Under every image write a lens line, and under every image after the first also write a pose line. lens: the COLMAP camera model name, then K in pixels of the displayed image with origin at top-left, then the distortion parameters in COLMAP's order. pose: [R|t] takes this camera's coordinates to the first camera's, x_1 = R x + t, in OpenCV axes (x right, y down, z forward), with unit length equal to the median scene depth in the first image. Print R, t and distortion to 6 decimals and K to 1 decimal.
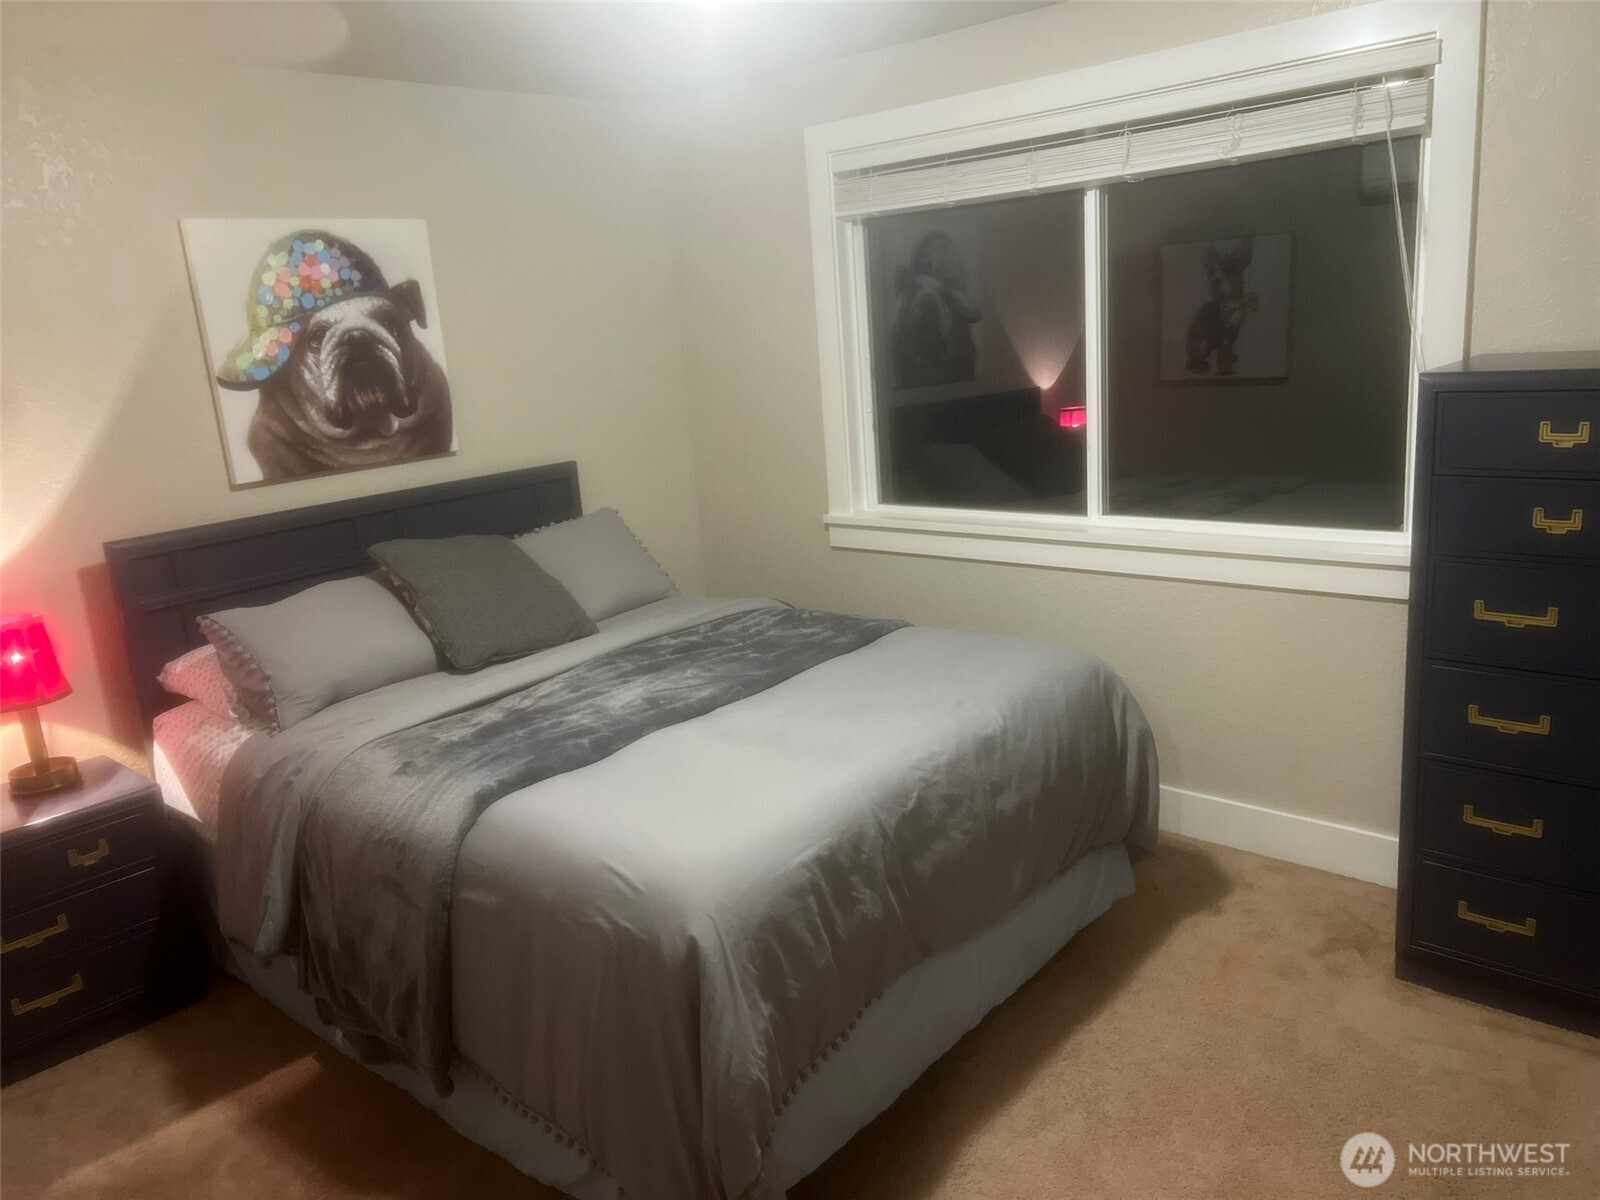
lens RADIAL K [[1200.0, 0, 796.6], [0, 1200.0, 599.2], [0, 0, 1]] dist [0.063741, -0.074316]
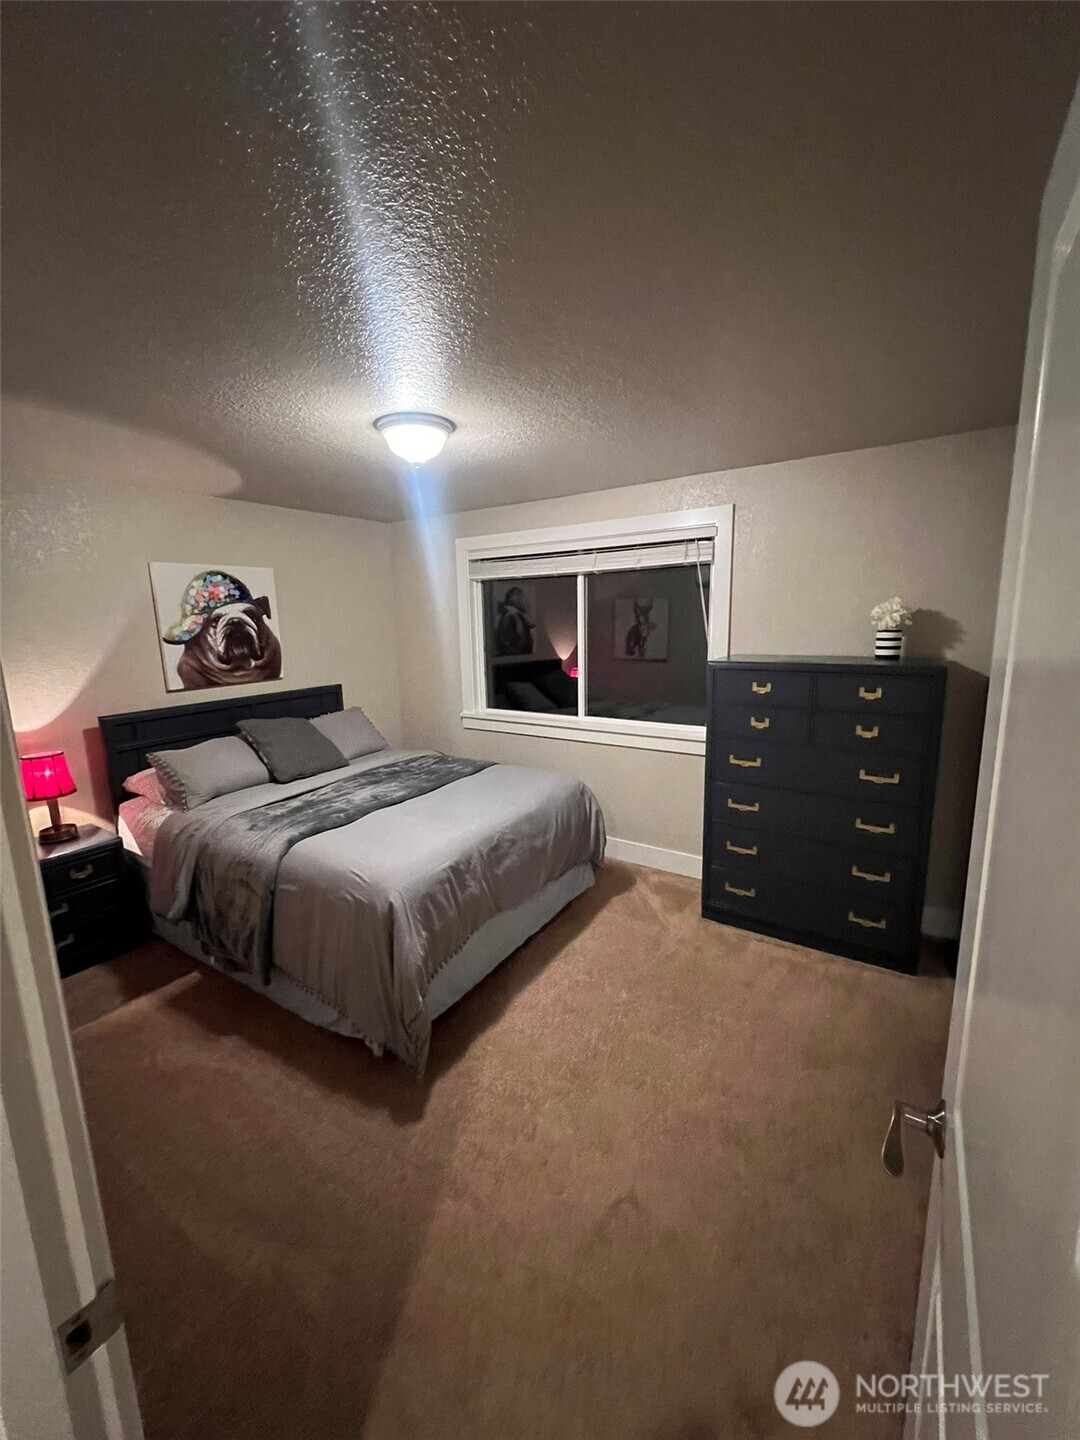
lens RADIAL K [[577.5, 0, 540.3], [0, 577.5, 716.9], [0, 0, 1]] dist [-0.005161, 0.001871]
pose [[0.987494, 0.026808, 0.155361, 0.005895], [-0.016223, 0.997484, -0.069006, 0.008442], [-0.156820, 0.065623, 0.985445, -0.061407]]
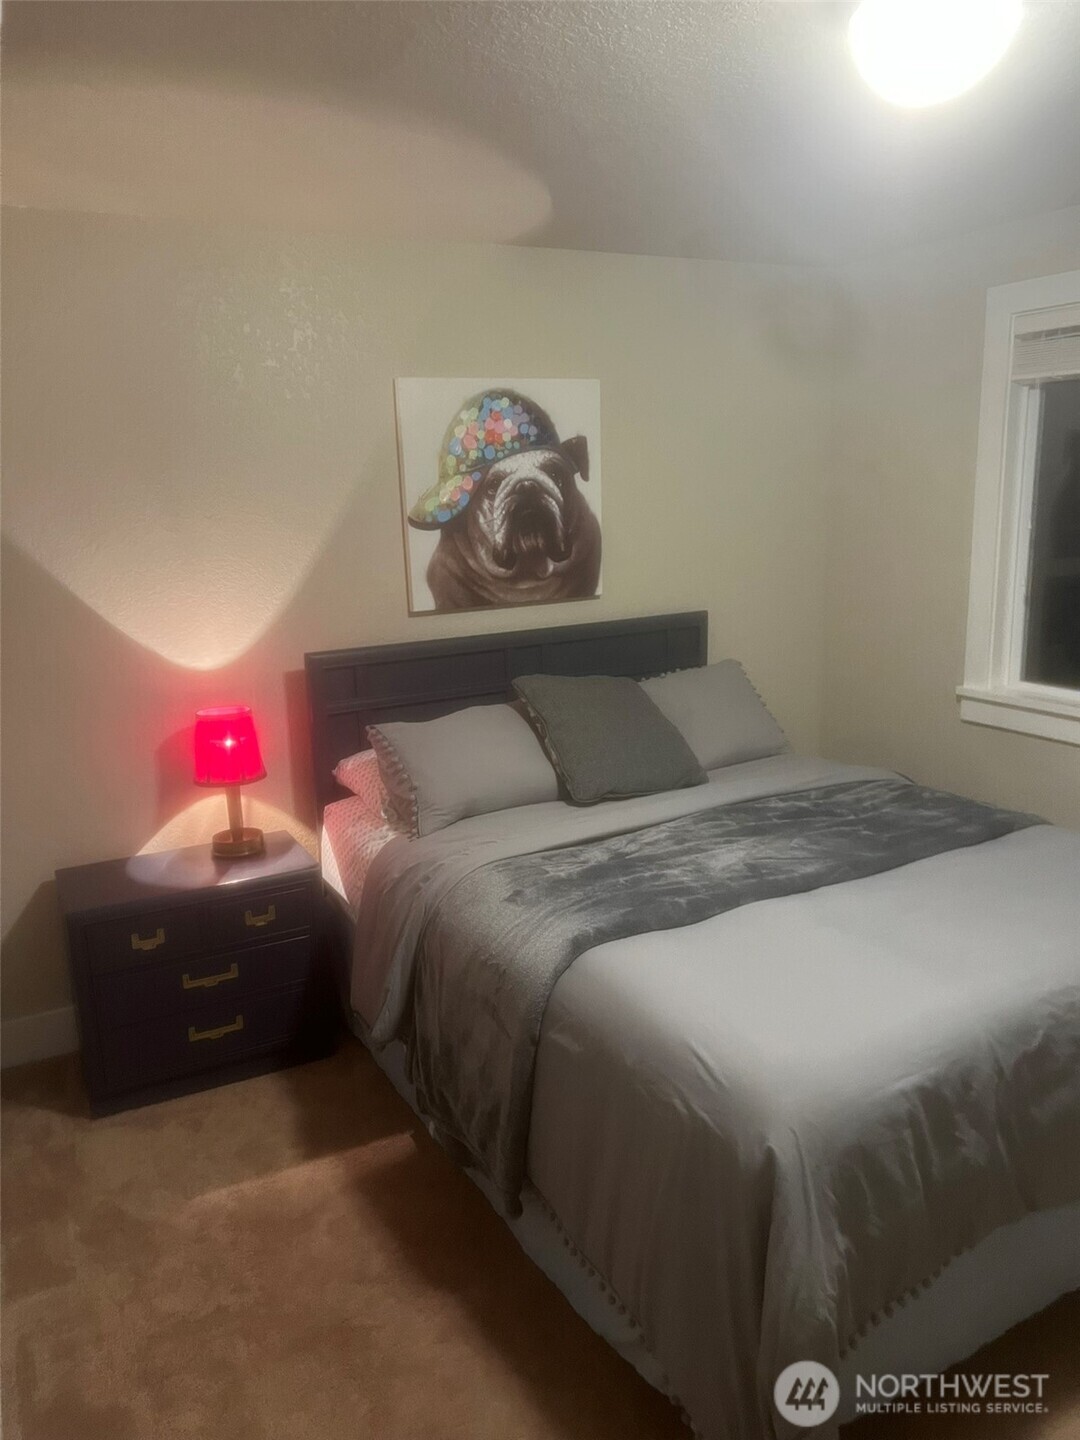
lens RADIAL K [[1080.0, 0, 527.3], [0, 1080.0, 726.7], [0, 0, 1]] dist [0.063741, -0.074316]
pose [[0.937847, 0.119320, -0.325891, -0.016910], [-0.117304, 0.992758, 0.025907, -0.029944], [0.326622, 0.013931, 0.945052, 0.082838]]
